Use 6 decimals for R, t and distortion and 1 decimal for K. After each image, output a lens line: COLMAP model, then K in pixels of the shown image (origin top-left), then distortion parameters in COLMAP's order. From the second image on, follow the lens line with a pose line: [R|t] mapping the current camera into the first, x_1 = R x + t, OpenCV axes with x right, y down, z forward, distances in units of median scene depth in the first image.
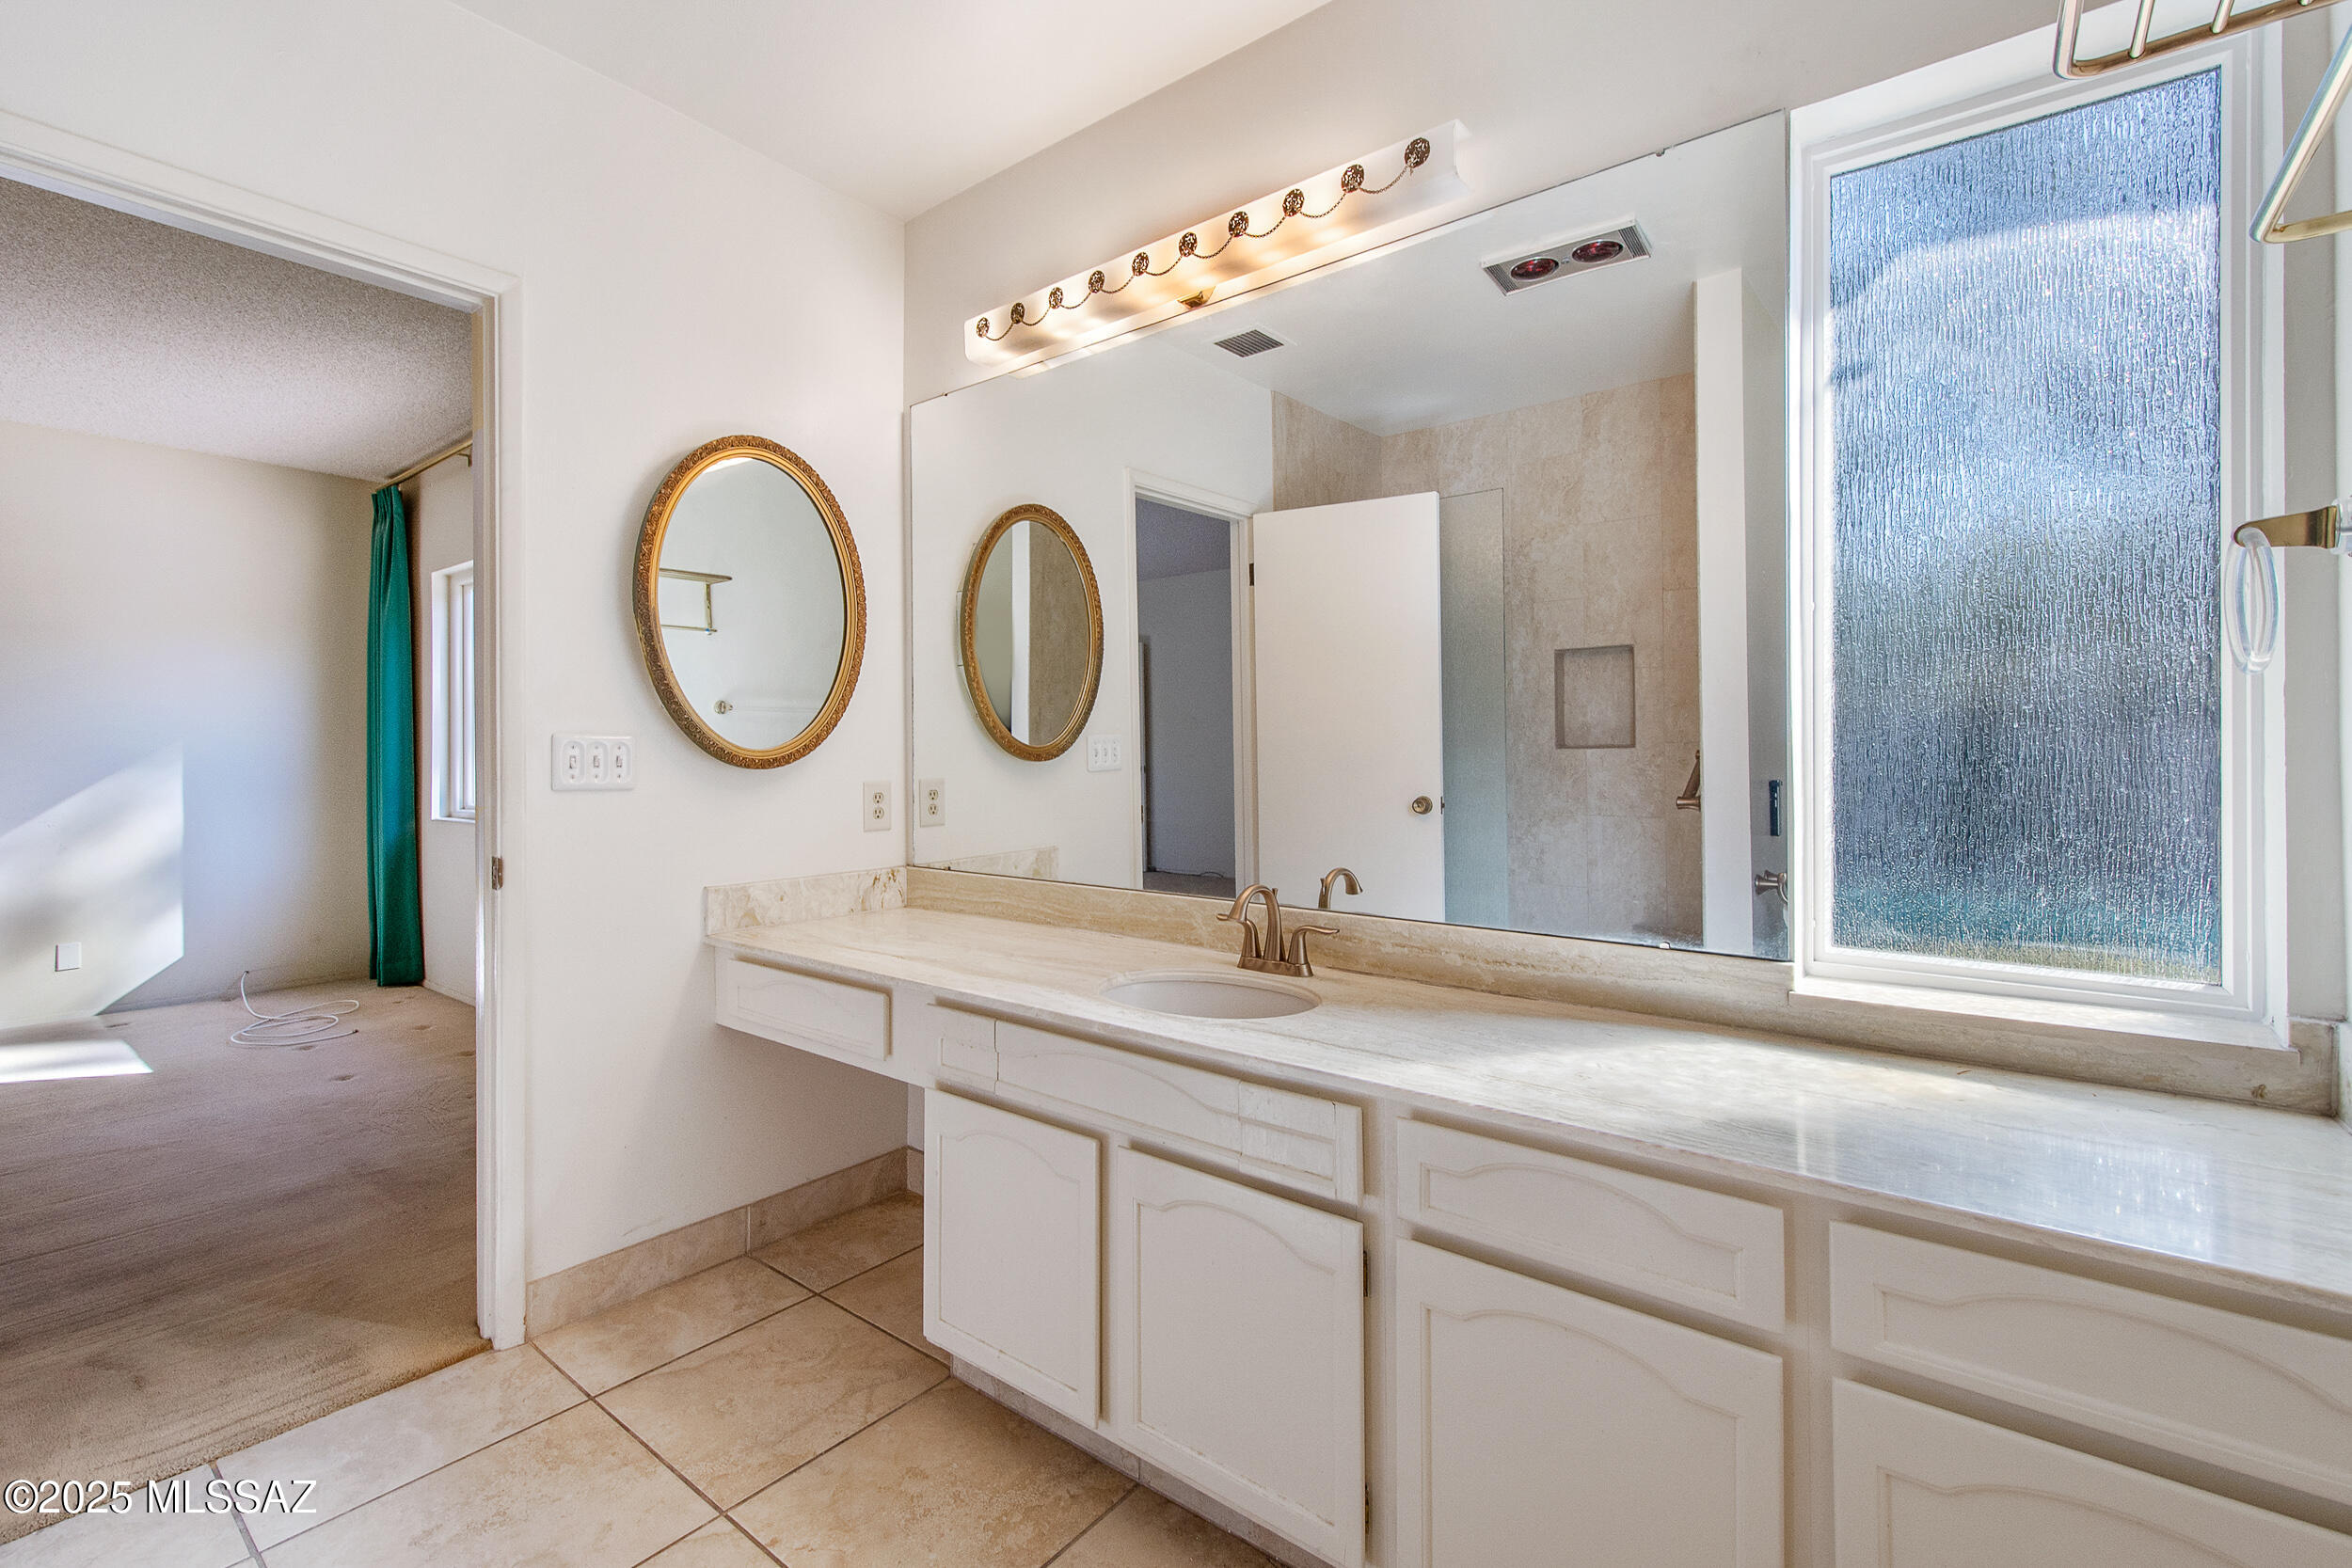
lens RADIAL K [[1025.4, 0, 1165.8], [0, 1025.4, 759.0], [0, 0, 1]] dist [0.001668, 0.000200]
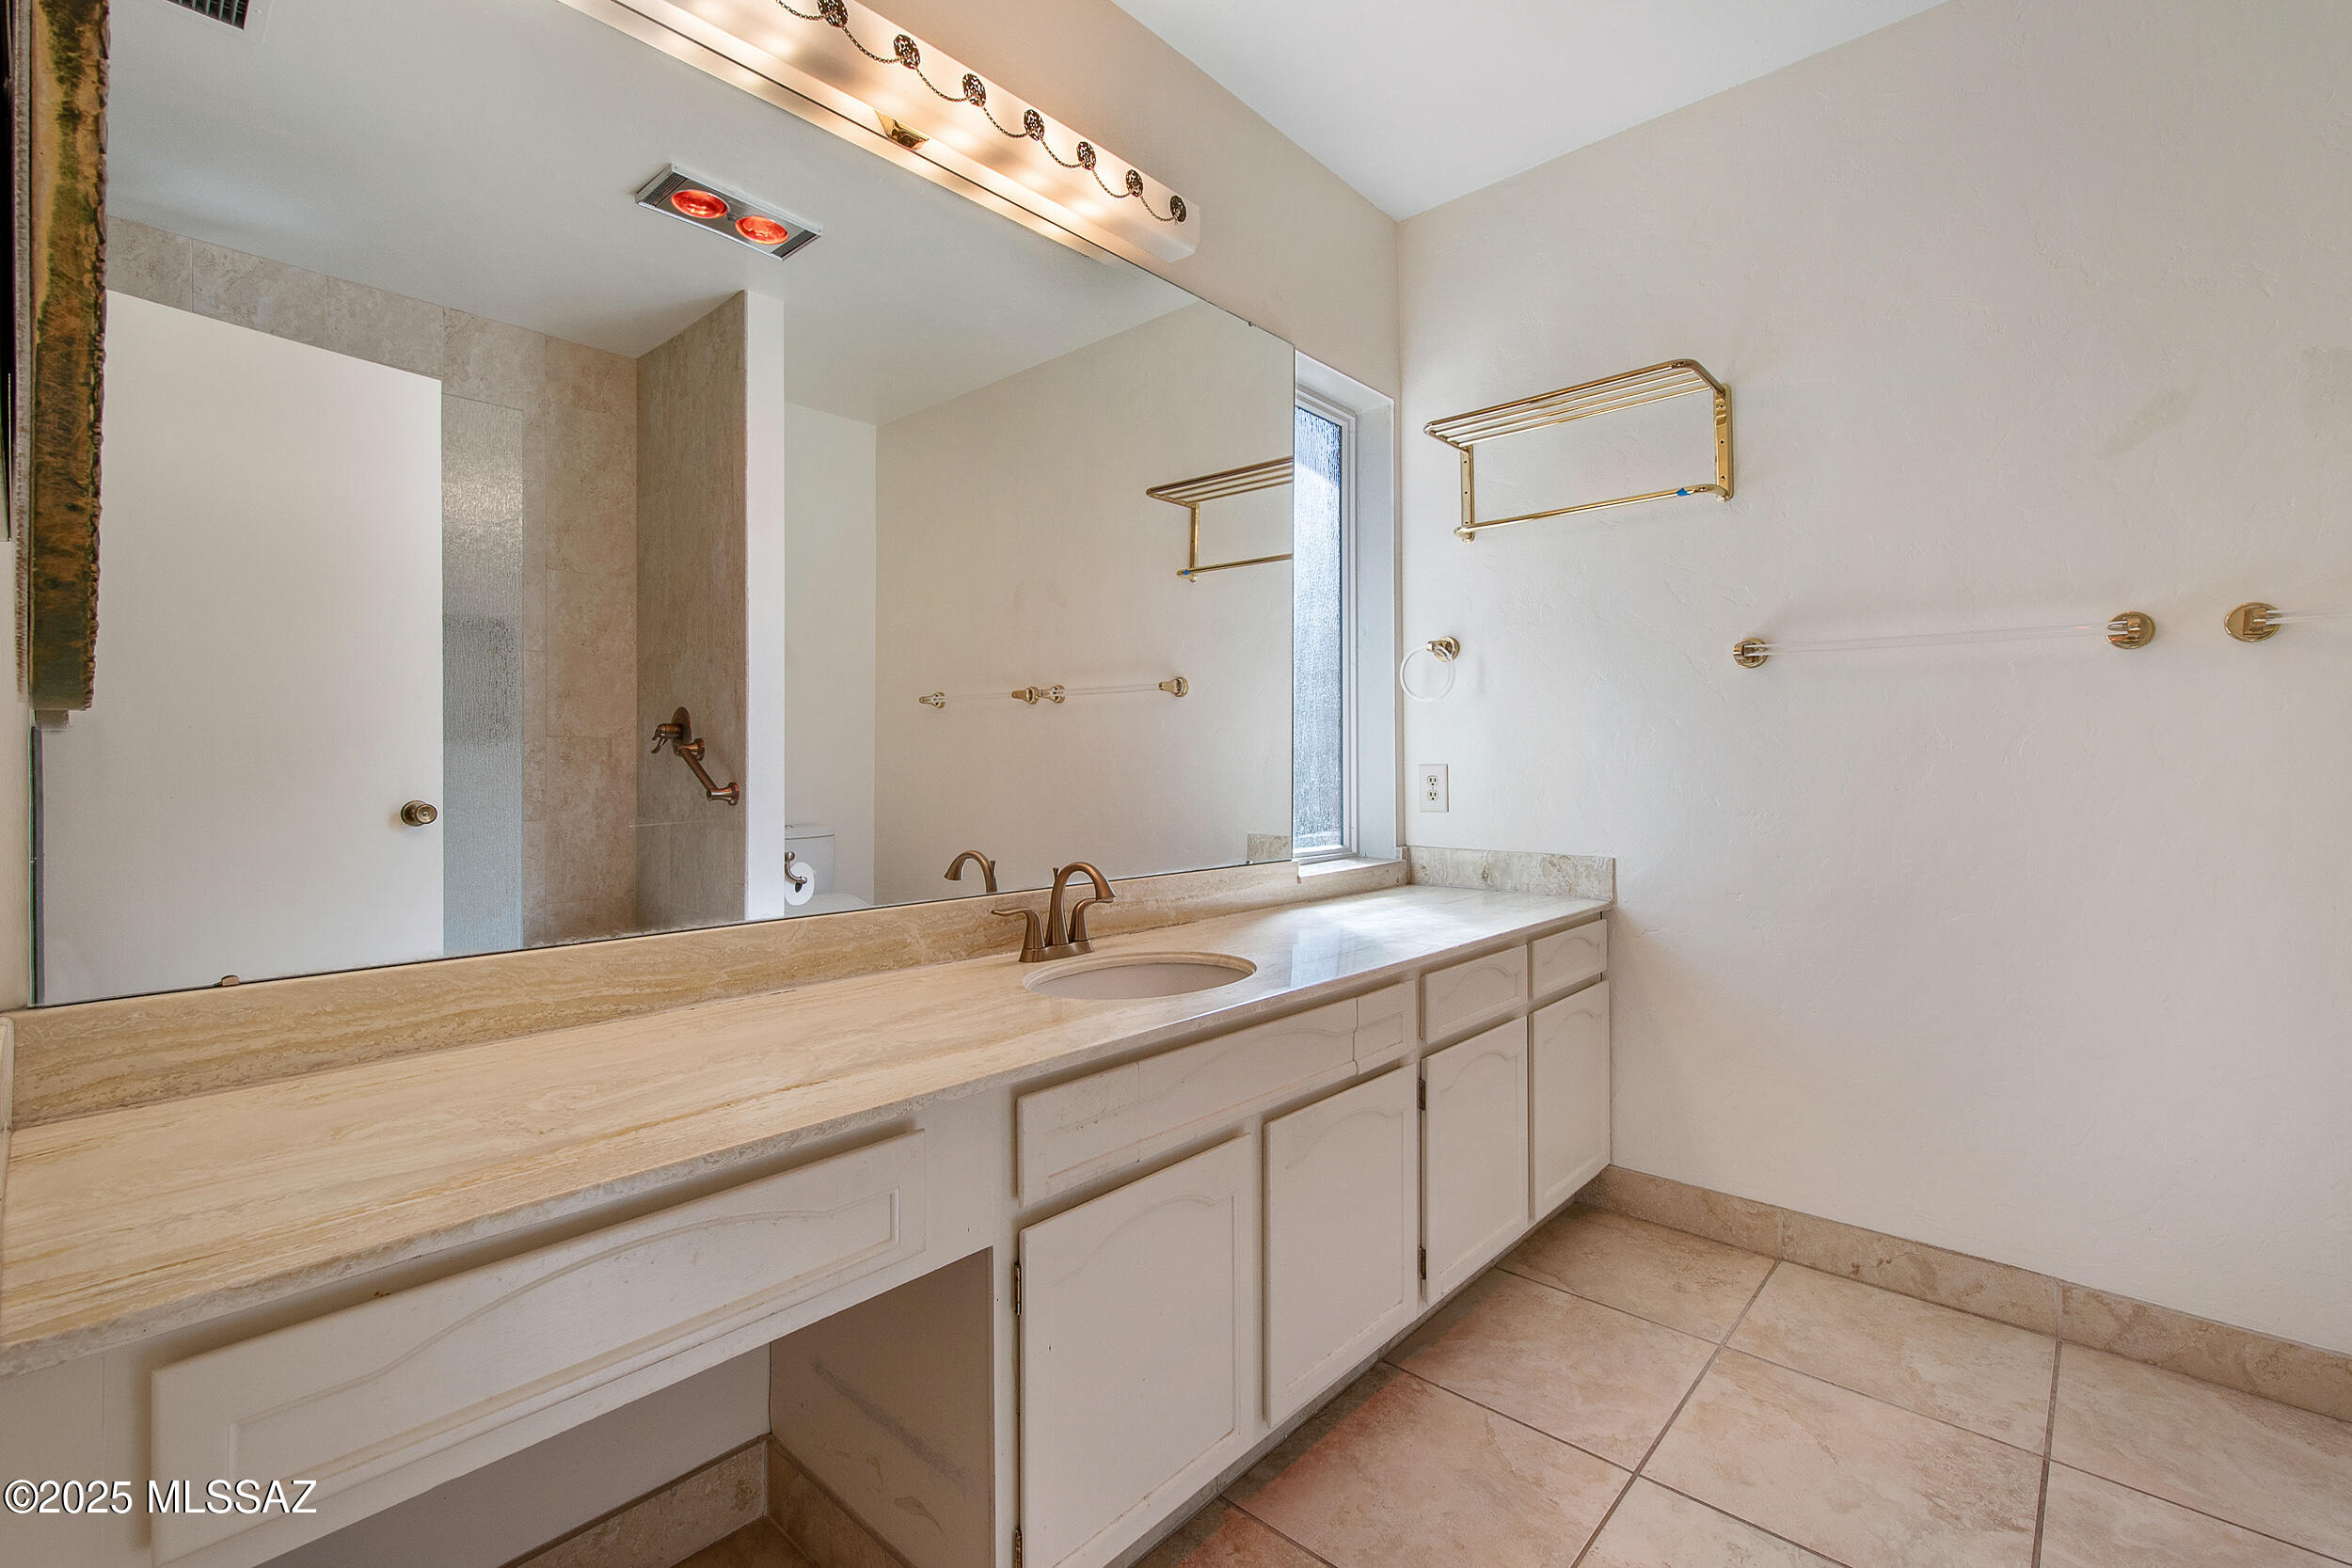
lens RADIAL K [[1025.4, 0, 1167.1], [0, 1025.4, 775.8], [0, 0, 1]] dist [0.001668, 0.000200]
pose [[0.070895, -0.008761, 0.997445, -0.730402], [0.009982, 0.999918, 0.008073, 0.032262], [-0.997434, 0.009385, 0.070977, 0.744443]]
